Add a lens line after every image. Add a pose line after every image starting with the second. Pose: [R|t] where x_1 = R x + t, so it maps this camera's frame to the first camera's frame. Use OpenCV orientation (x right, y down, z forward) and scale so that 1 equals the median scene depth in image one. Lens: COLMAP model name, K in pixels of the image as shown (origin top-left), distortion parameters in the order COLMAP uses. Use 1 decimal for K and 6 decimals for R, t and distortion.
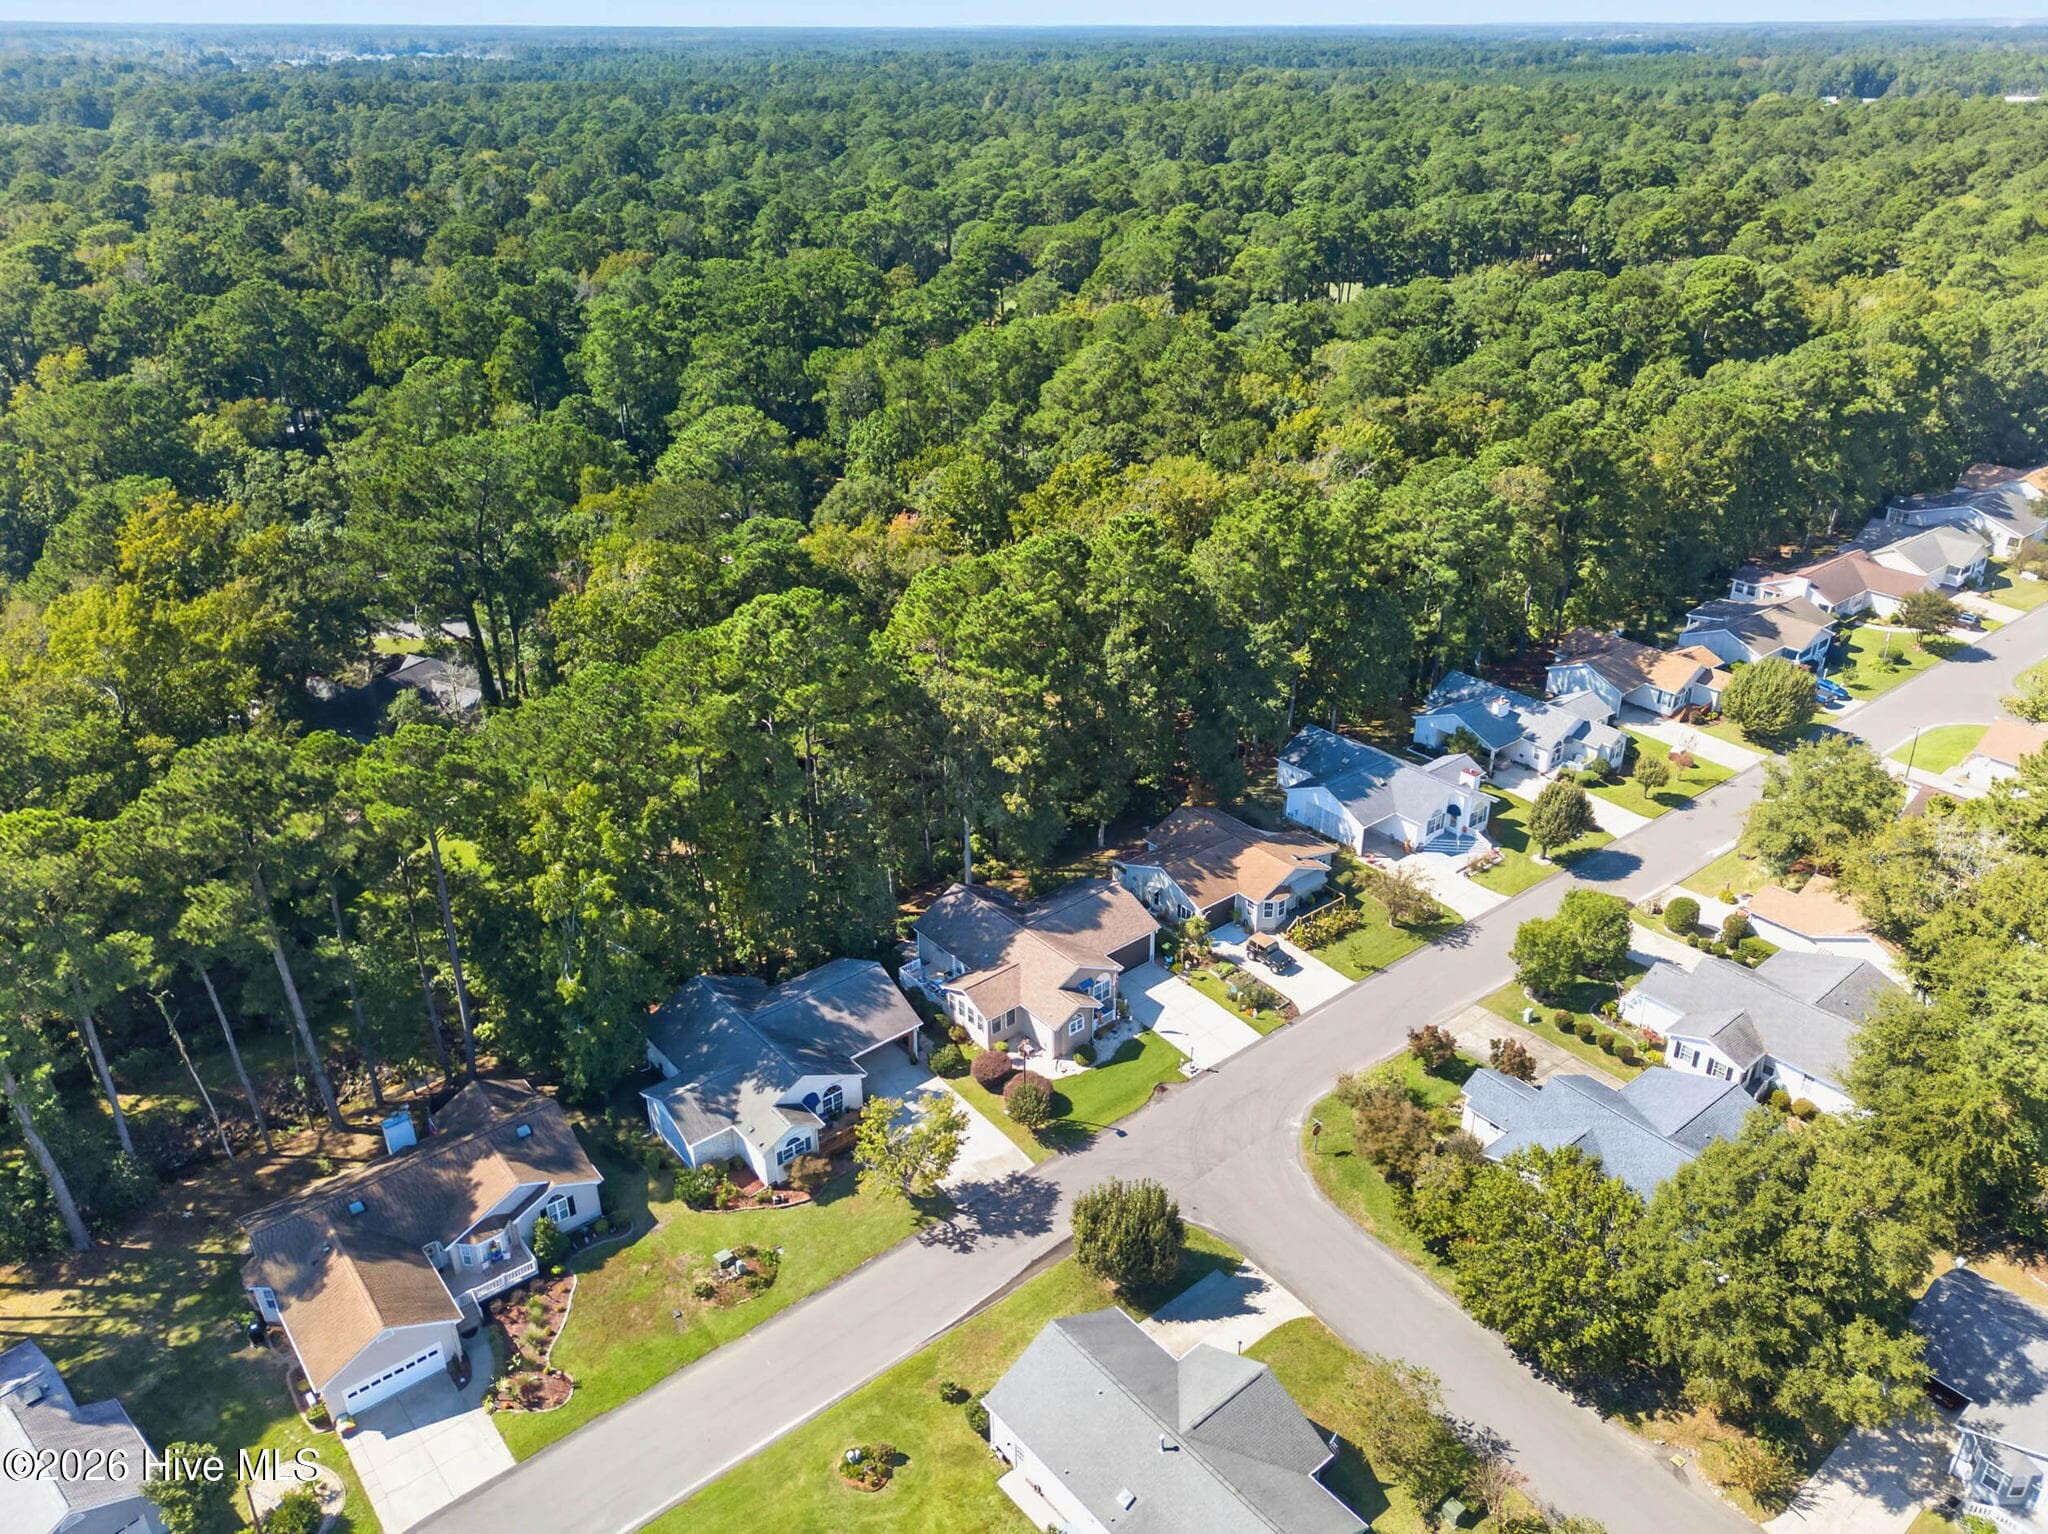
lens RADIAL K [[1477.8, 0, 1031.9], [0, 1477.8, 781.5], [0, 0, 1]] dist [0.012803, -0.006014]
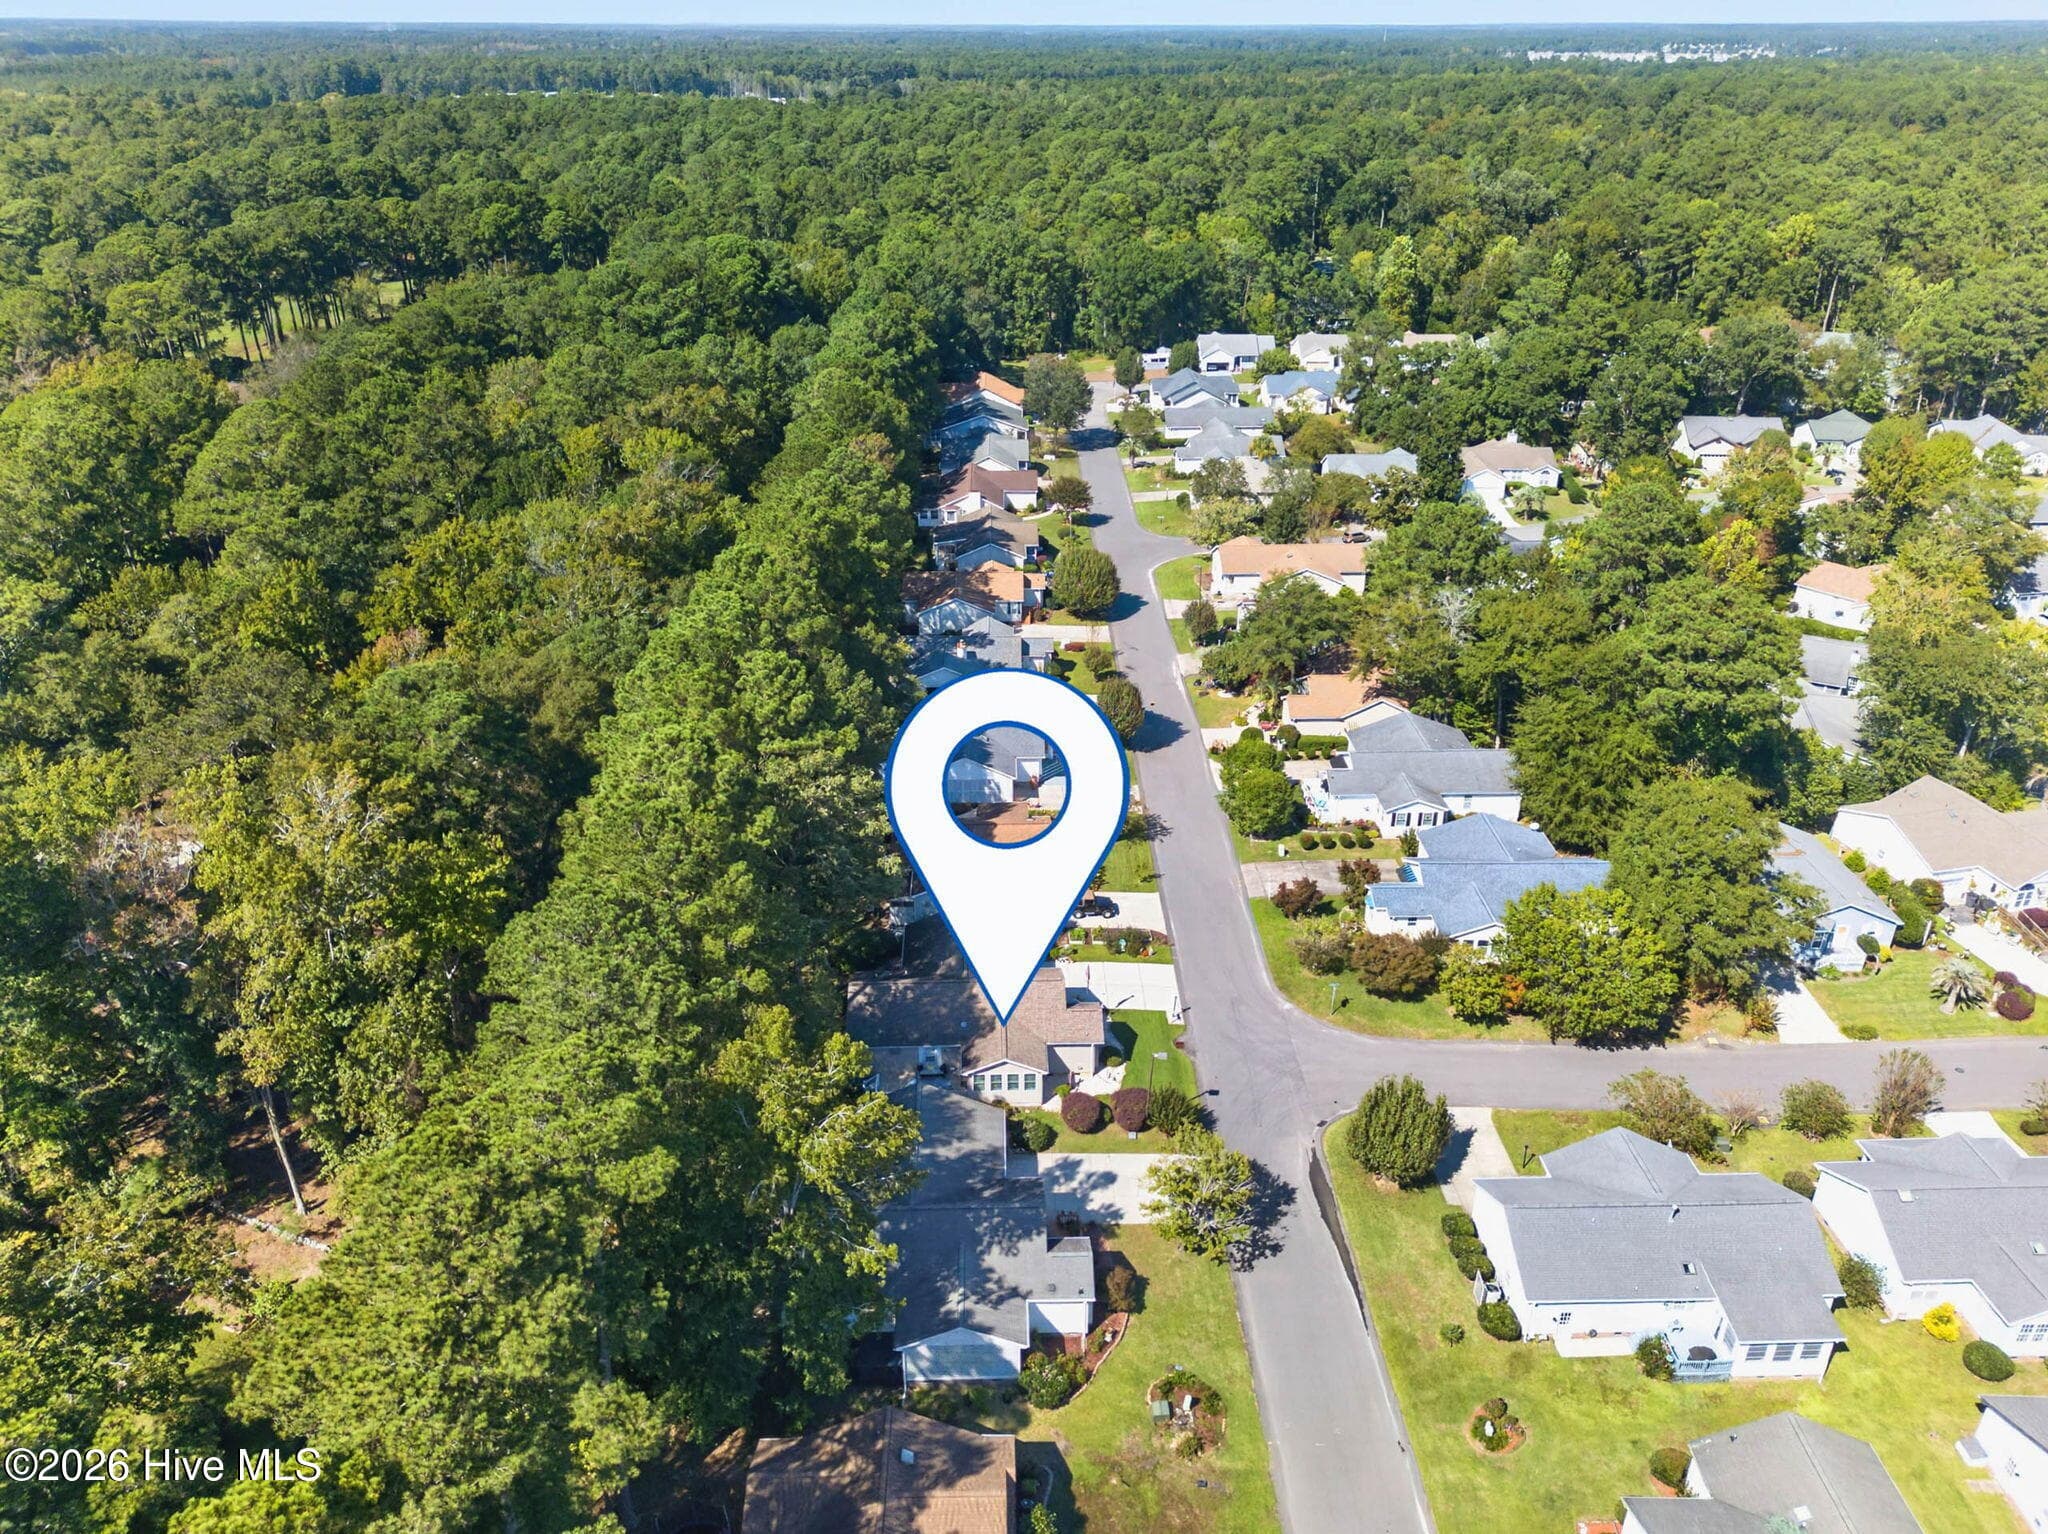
lens RADIAL K [[1477.8, 0, 1011.0], [0, 1477.8, 751.7], [0, 0, 1]] dist [0.012803, -0.006014]
pose [[0.621109, -0.344994, 0.703707, -0.675048], [0.362019, 0.922661, 0.132811, -0.169149], [-0.695102, 0.172265, 0.697967, 0.346086]]
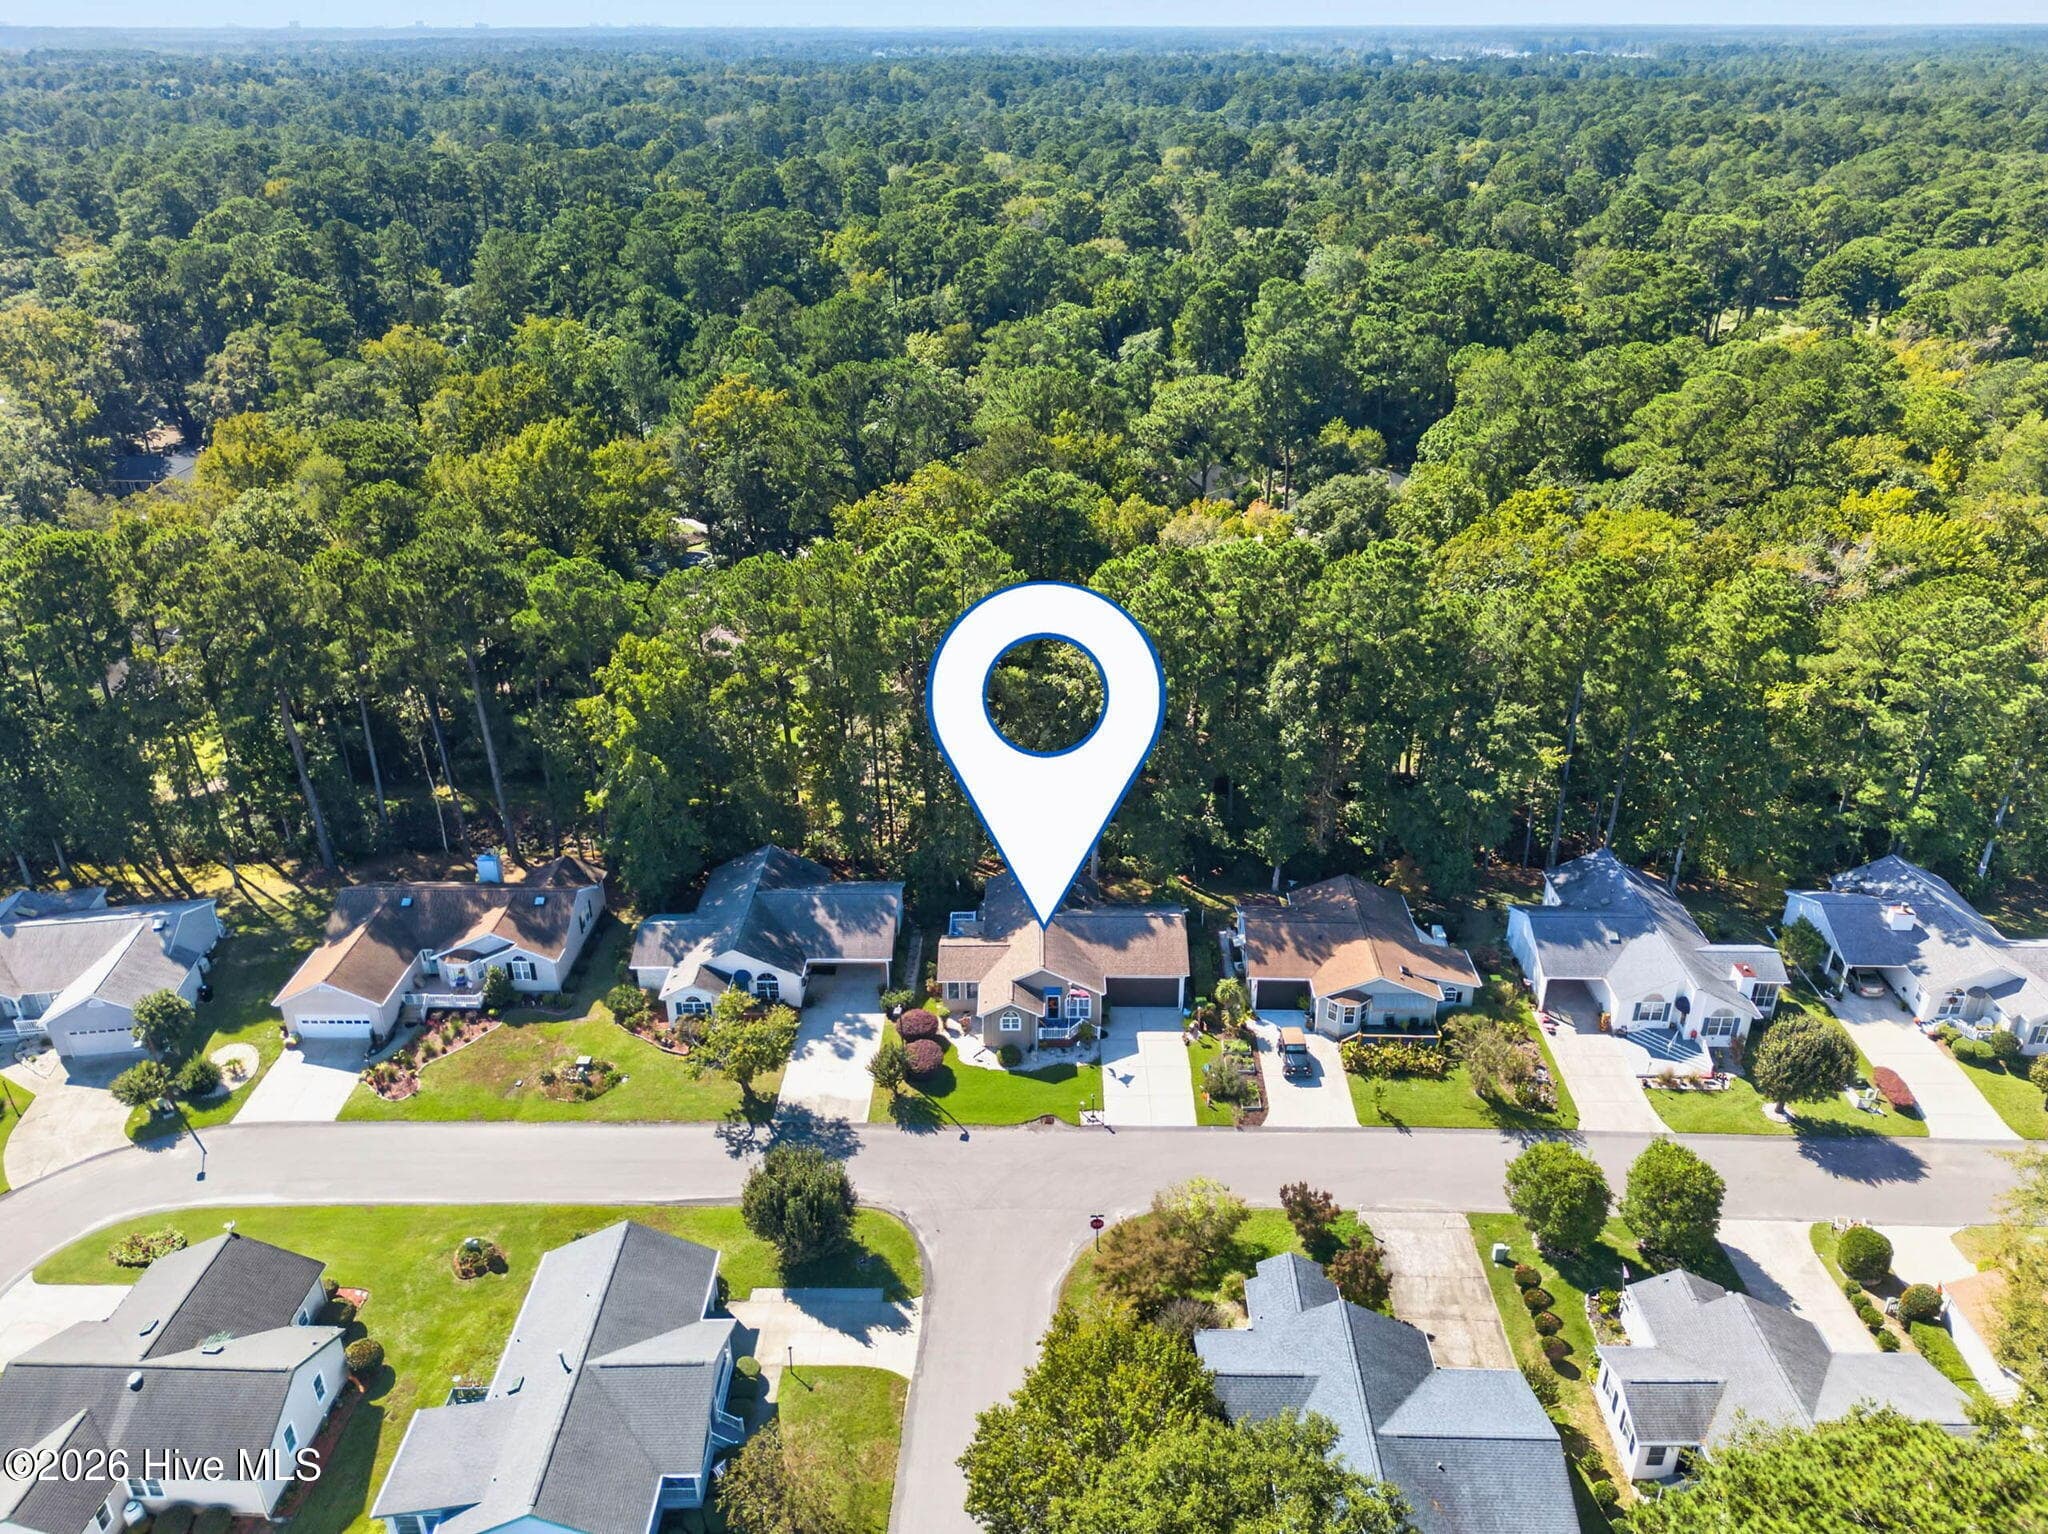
lens RADIAL K [[1437.1, 0, 1015.7], [0, 1437.1, 768.7], [0, 0, 1]] dist [0.011576, -0.000657]
pose [[0.763308, 0.298494, -0.572942, 0.554962], [-0.296312, 0.949833, 0.100085, -0.092578], [0.574074, 0.093374, 0.813462, 0.242608]]
